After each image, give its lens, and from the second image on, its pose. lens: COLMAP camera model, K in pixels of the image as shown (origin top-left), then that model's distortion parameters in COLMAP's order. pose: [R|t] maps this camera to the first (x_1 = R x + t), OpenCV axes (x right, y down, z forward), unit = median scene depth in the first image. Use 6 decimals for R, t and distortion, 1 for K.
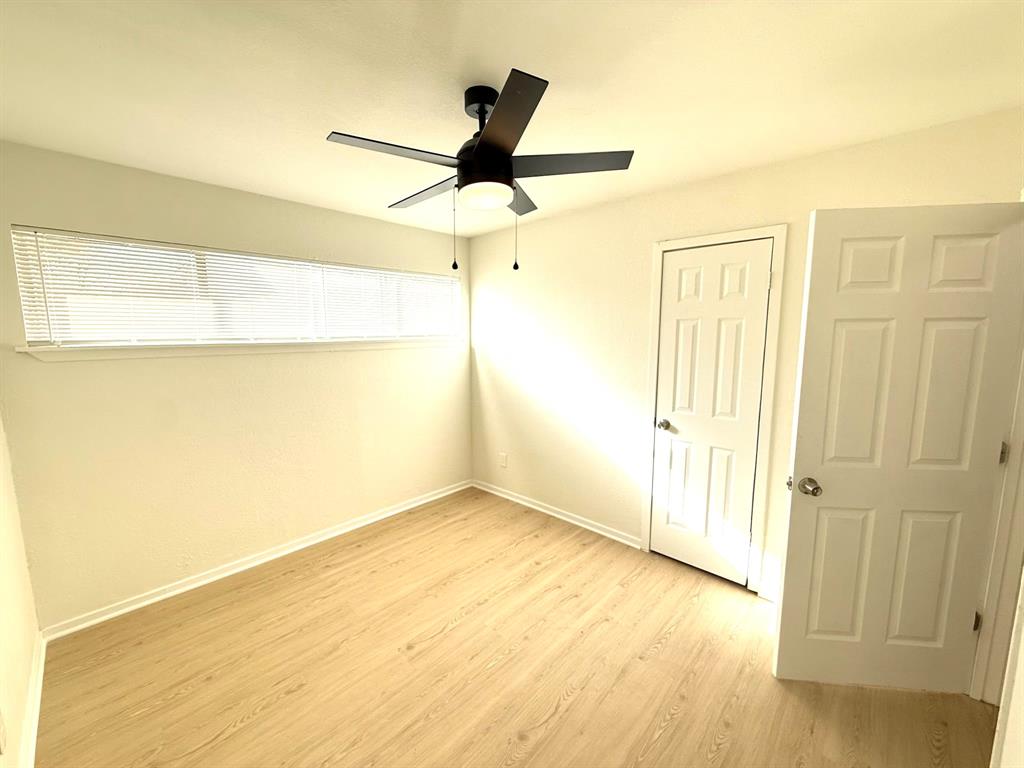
lens RADIAL K [[412.3, 0, 510.9], [0, 412.3, 384.9], [0, 0, 1]] dist [0.000103, -0.000063]
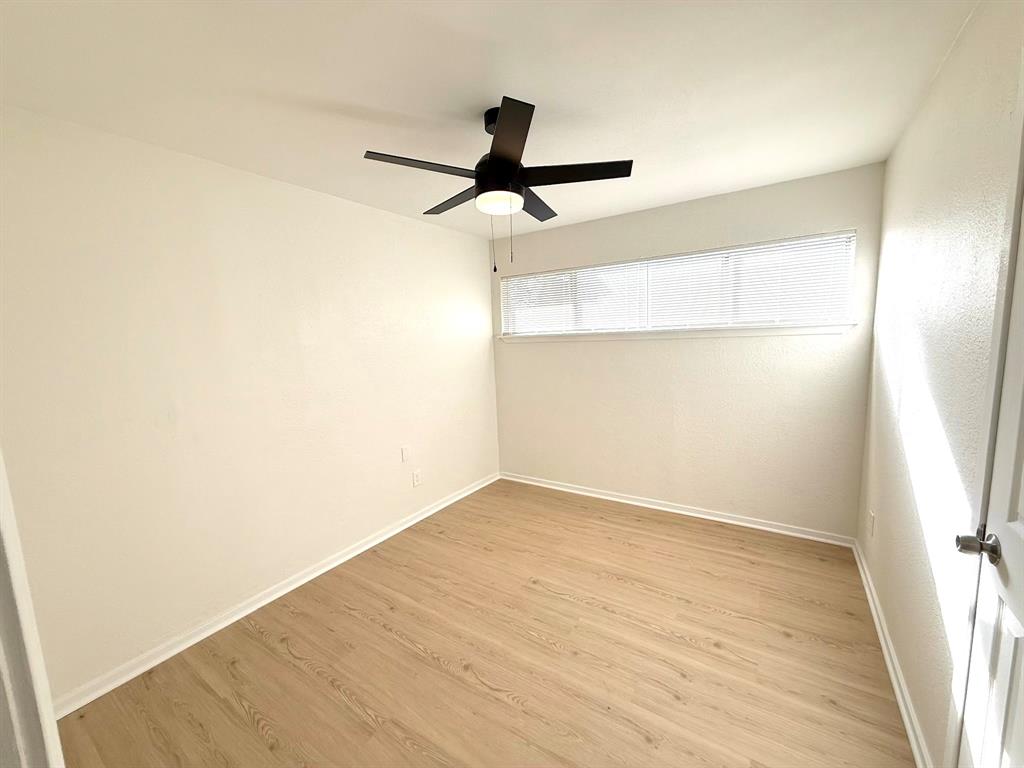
lens RADIAL K [[412.3, 0, 510.9], [0, 412.3, 384.9], [0, 0, 1]] dist [0.000103, -0.000063]
pose [[0.155098, 0.118215, -0.980801, 0.684821], [-0.086453, 0.990630, 0.105729, -0.053004], [0.984109, 0.068395, 0.163865, 0.538248]]
